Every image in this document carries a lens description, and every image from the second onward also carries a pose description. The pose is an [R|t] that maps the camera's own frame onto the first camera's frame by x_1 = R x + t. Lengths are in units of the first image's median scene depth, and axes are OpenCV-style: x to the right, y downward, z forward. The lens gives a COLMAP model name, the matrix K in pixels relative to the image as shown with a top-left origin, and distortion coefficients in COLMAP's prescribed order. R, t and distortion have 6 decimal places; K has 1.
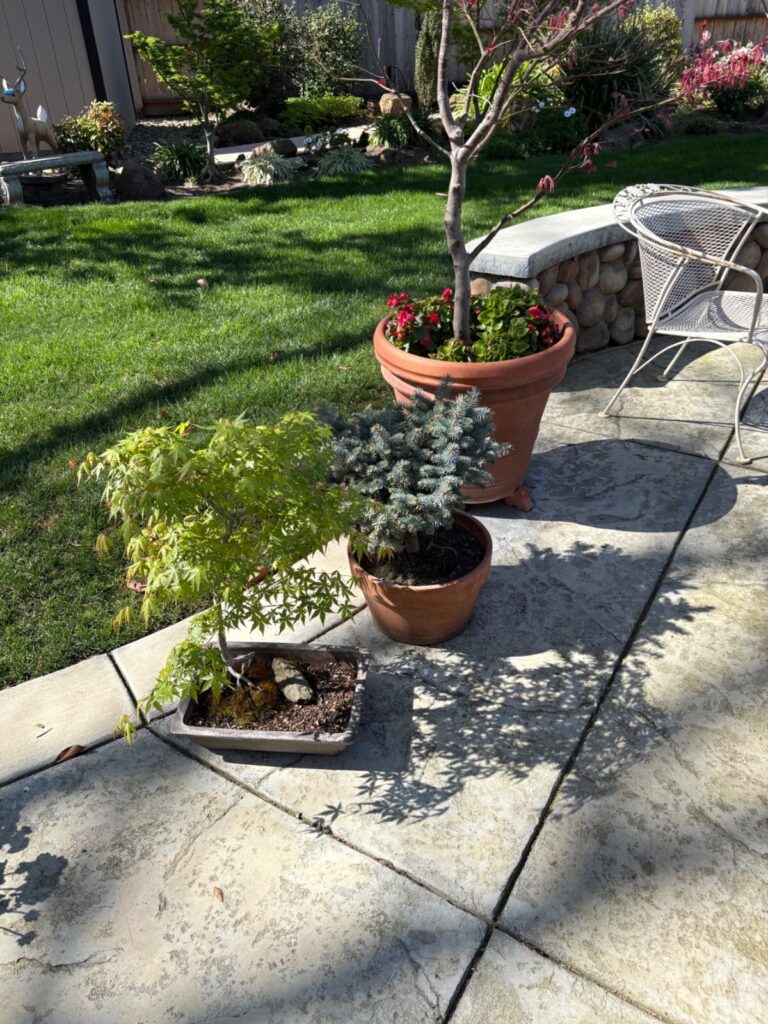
lens RADIAL K [[797.0, 0, 377.4], [0, 797.0, 512.2], [0, 0, 1]] dist [0.098695, -0.159916]
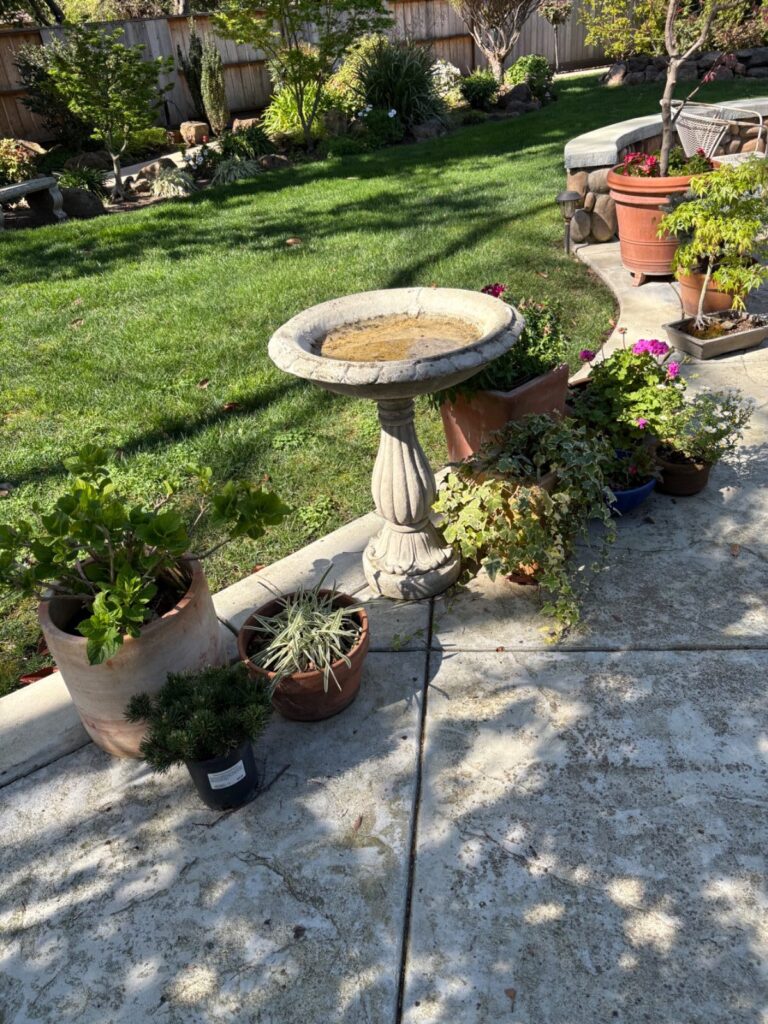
lens RADIAL K [[797.0, 0, 377.4], [0, 797.0, 512.2], [0, 0, 1]] dist [0.098695, -0.159916]
pose [[0.910224, -0.249998, 0.330142, -0.377678], [0.265214, 0.964189, -0.001086, 0.099185], [-0.318048, 0.088547, 0.943931, -0.117396]]
